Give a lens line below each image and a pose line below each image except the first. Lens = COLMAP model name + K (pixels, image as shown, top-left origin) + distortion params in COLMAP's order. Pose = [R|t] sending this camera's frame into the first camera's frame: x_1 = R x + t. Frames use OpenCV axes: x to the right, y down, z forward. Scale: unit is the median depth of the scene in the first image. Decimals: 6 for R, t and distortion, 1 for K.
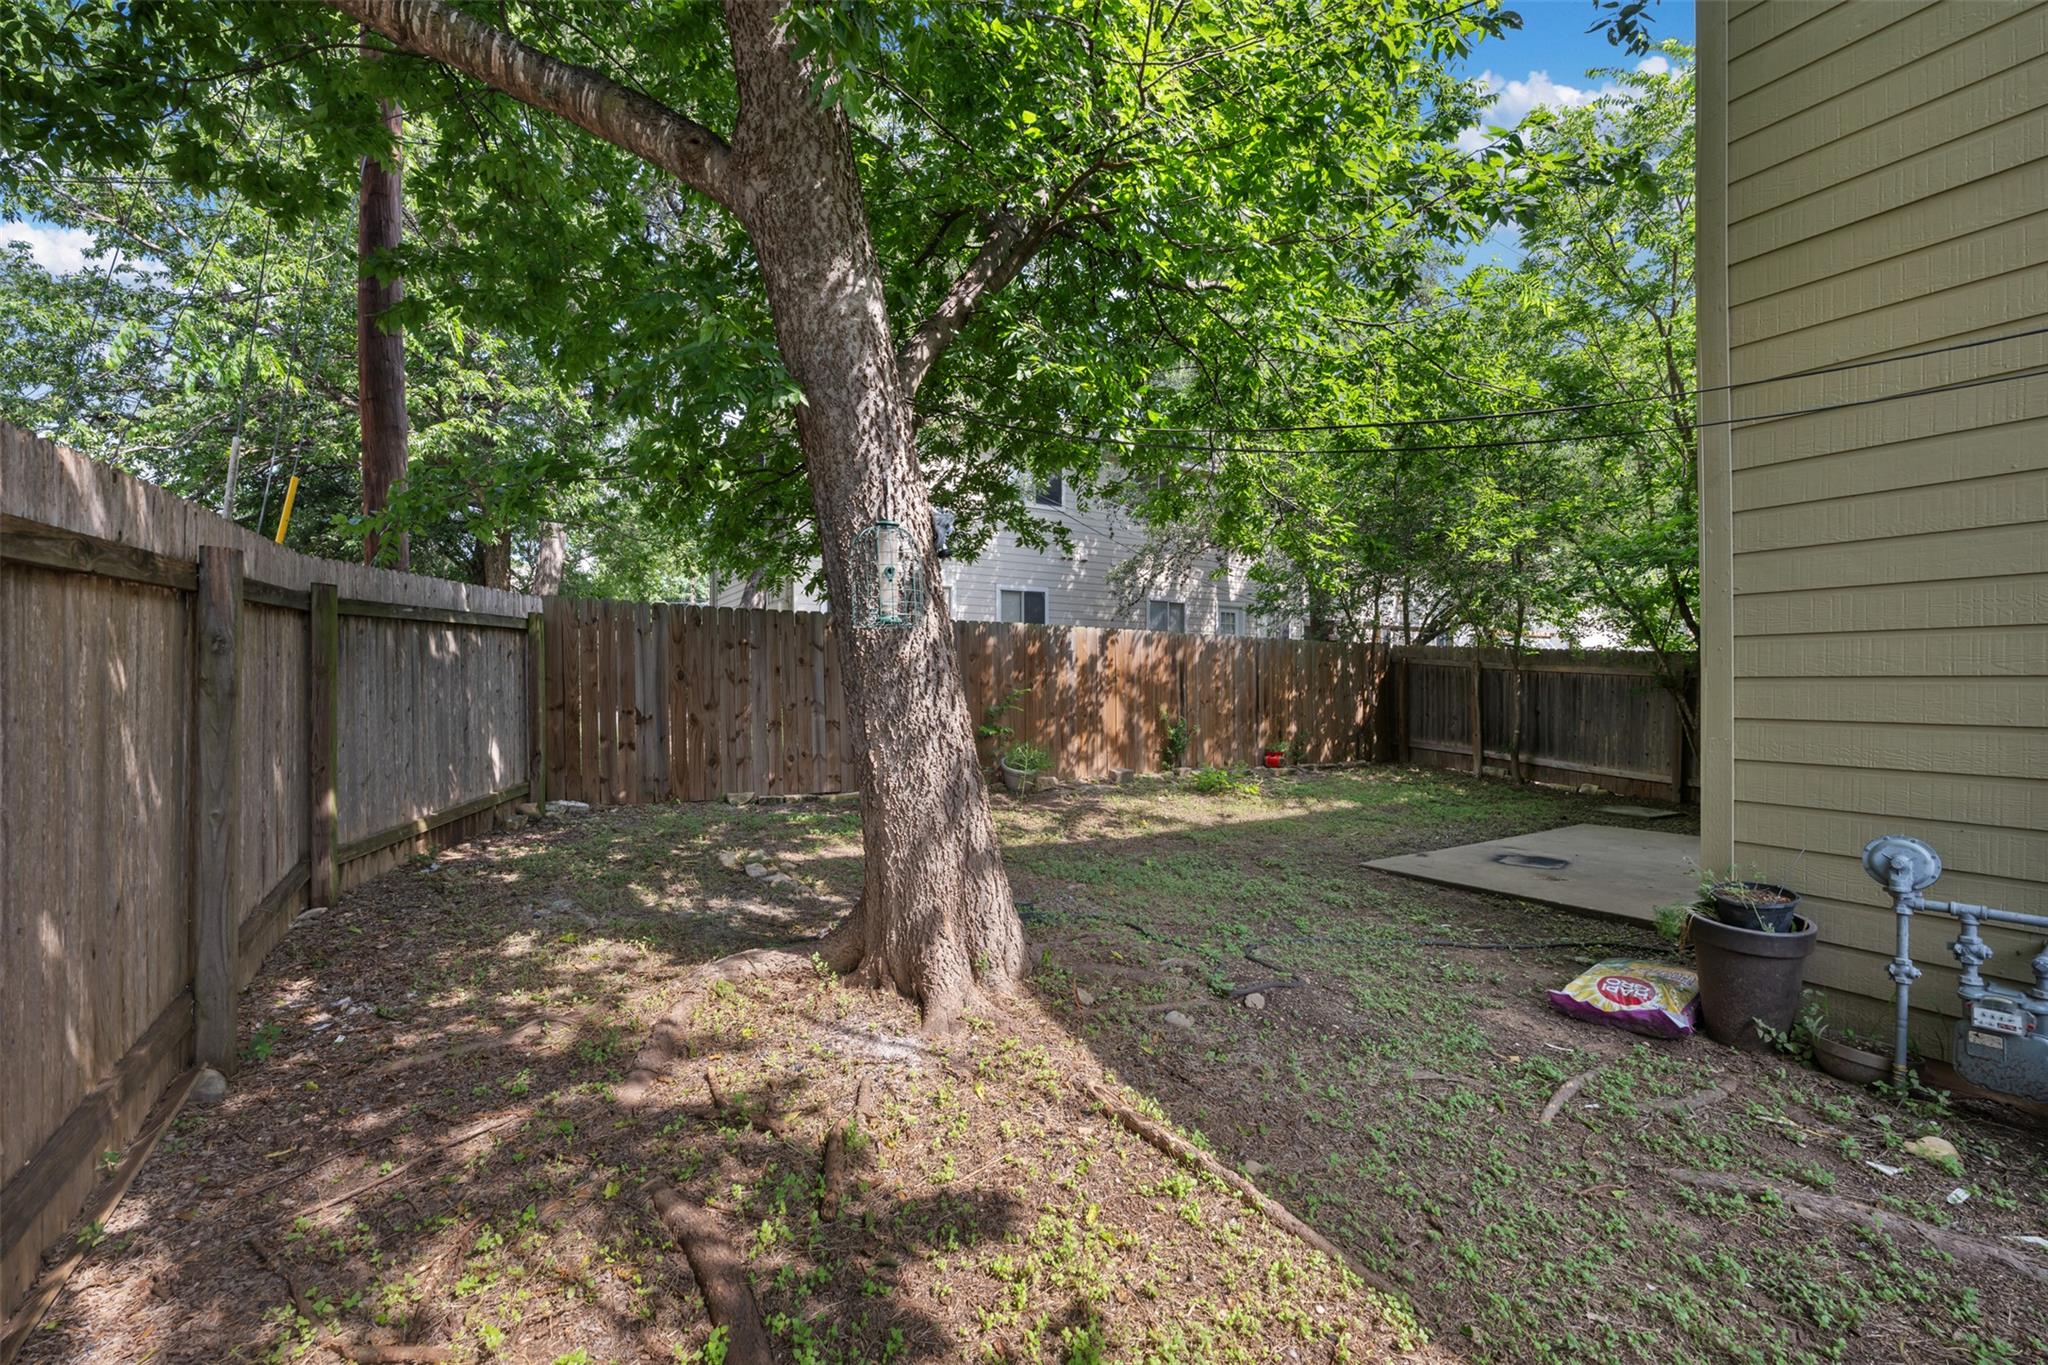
lens RADIAL K [[815.6, 0, 1021.0], [0, 815.6, 684.9], [0, 0, 1]] dist [-0.000534, -0.000517]
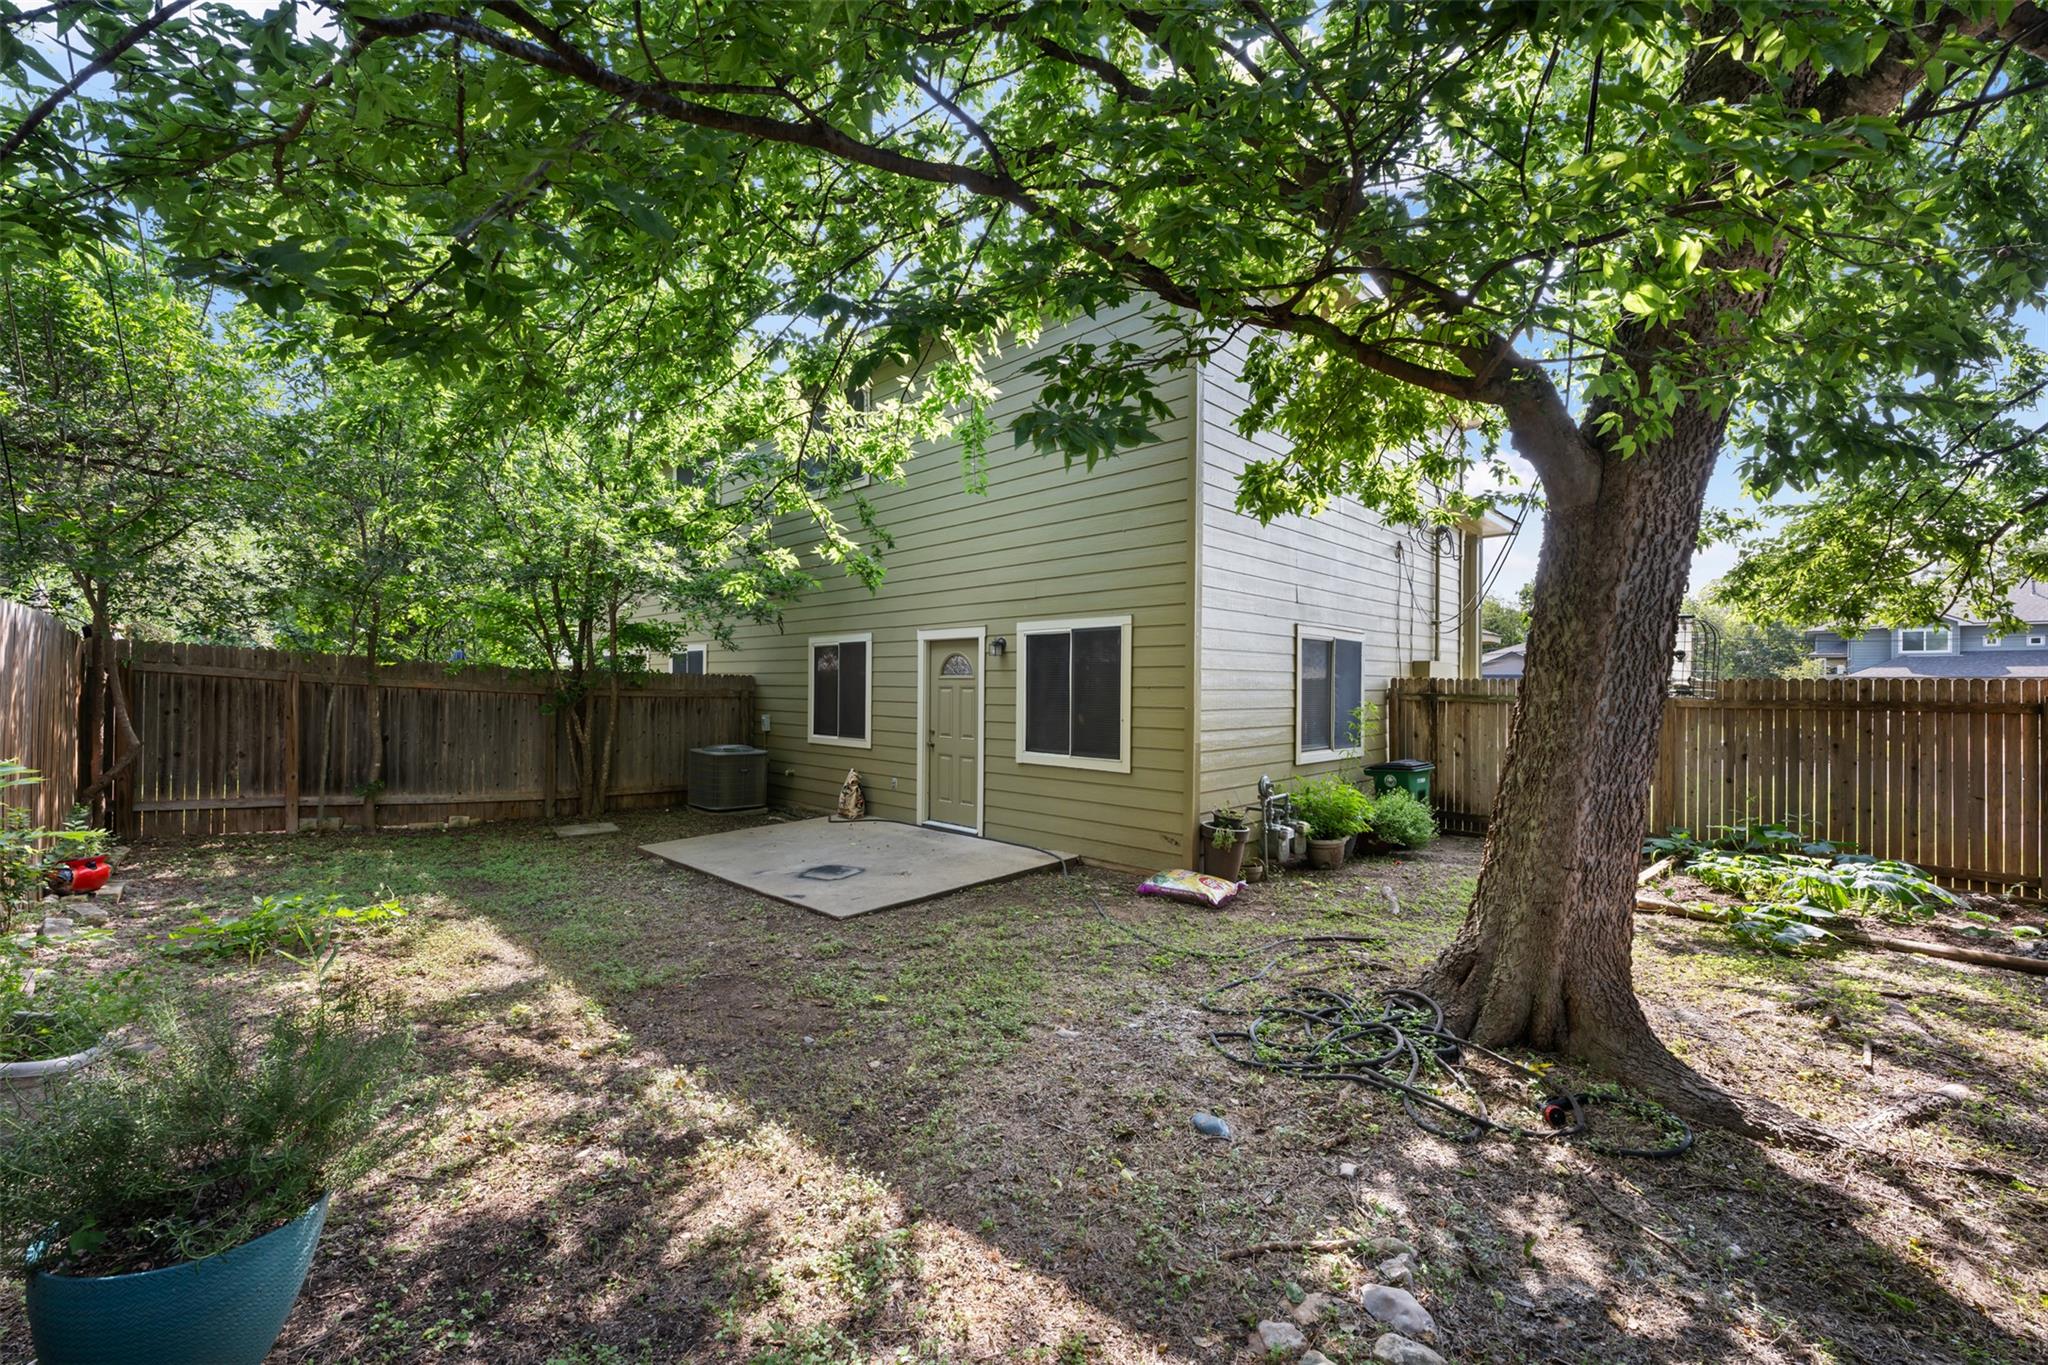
lens RADIAL K [[815.6, 0, 1021.0], [0, 815.6, 684.9], [0, 0, 1]] dist [-0.000534, -0.000517]
pose [[-0.249309, -0.003087, 0.968419, -0.314619], [-0.003702, 0.999991, 0.002235, -0.024203], [-0.968417, -0.003028, -0.249319, 0.642385]]
